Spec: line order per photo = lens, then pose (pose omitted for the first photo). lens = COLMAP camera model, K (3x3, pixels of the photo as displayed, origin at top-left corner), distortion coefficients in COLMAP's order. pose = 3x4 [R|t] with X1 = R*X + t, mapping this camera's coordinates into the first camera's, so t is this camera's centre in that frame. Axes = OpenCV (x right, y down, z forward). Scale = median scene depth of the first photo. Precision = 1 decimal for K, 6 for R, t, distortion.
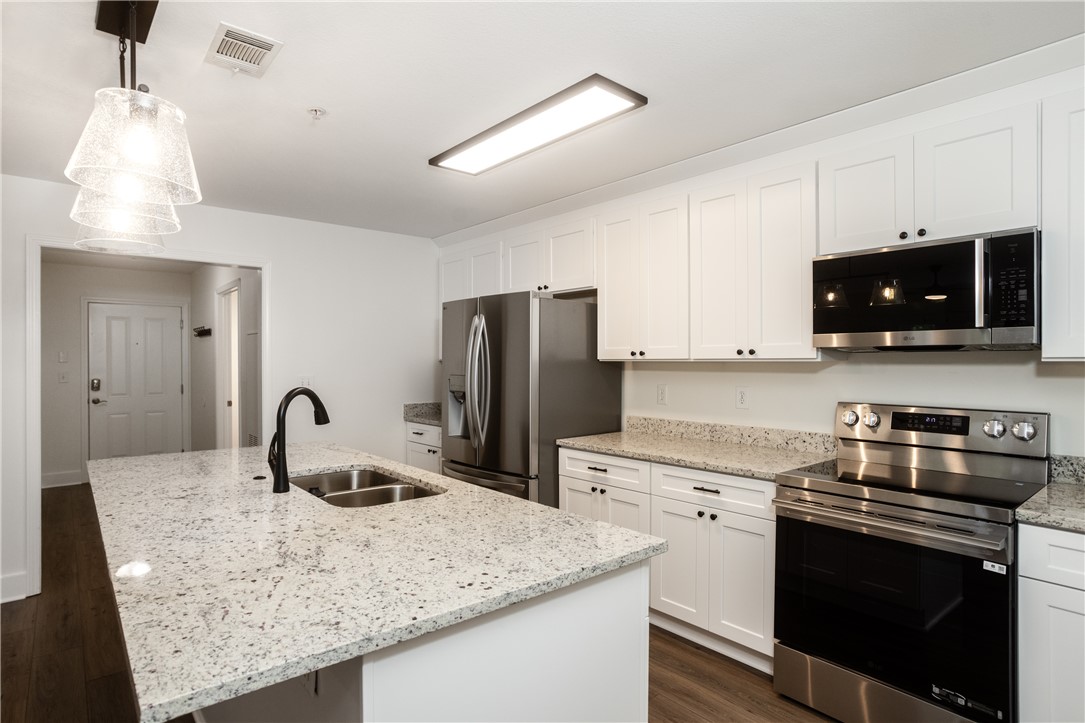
lens RADIAL K [[558.3, 0, 542.5], [0, 558.3, 361.5], [0, 0, 1]] dist [-0.003364, 0.000920]
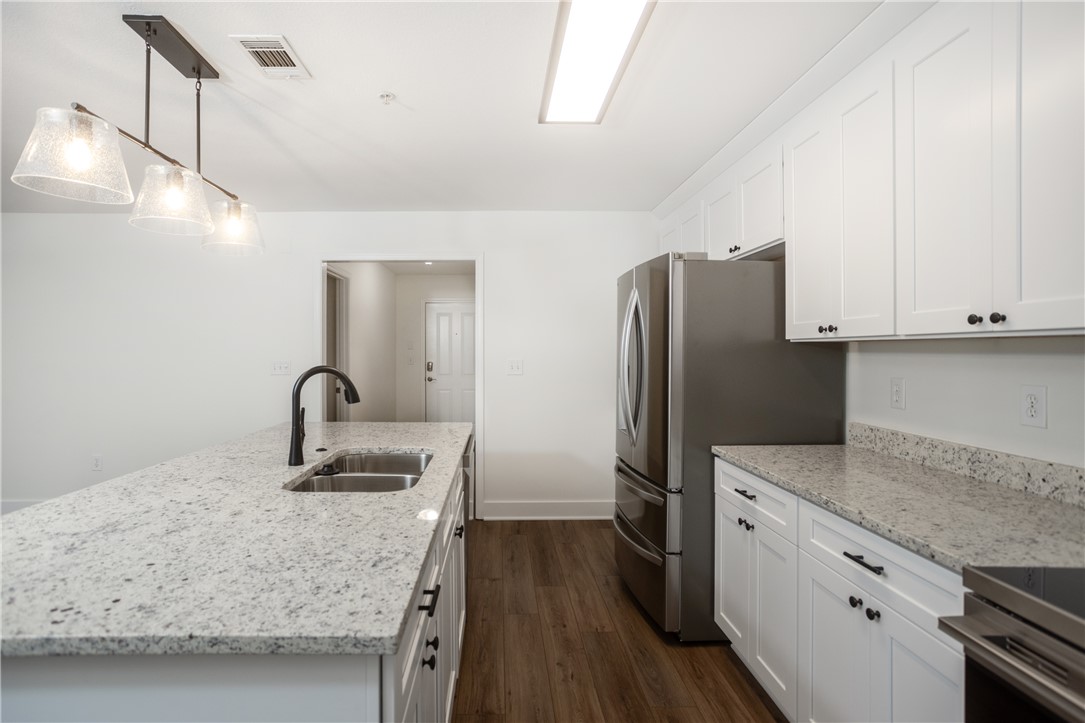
lens RADIAL K [[548.6, 0, 457.7], [0, 548.6, 344.9], [0, 0, 1]] dist [-0.042009, 0.033518]
pose [[0.779933, -0.004430, -0.625848, 0.240566], [-0.000911, 0.999966, -0.008213, 0.010470], [0.625863, 0.006976, 0.779902, 0.231774]]
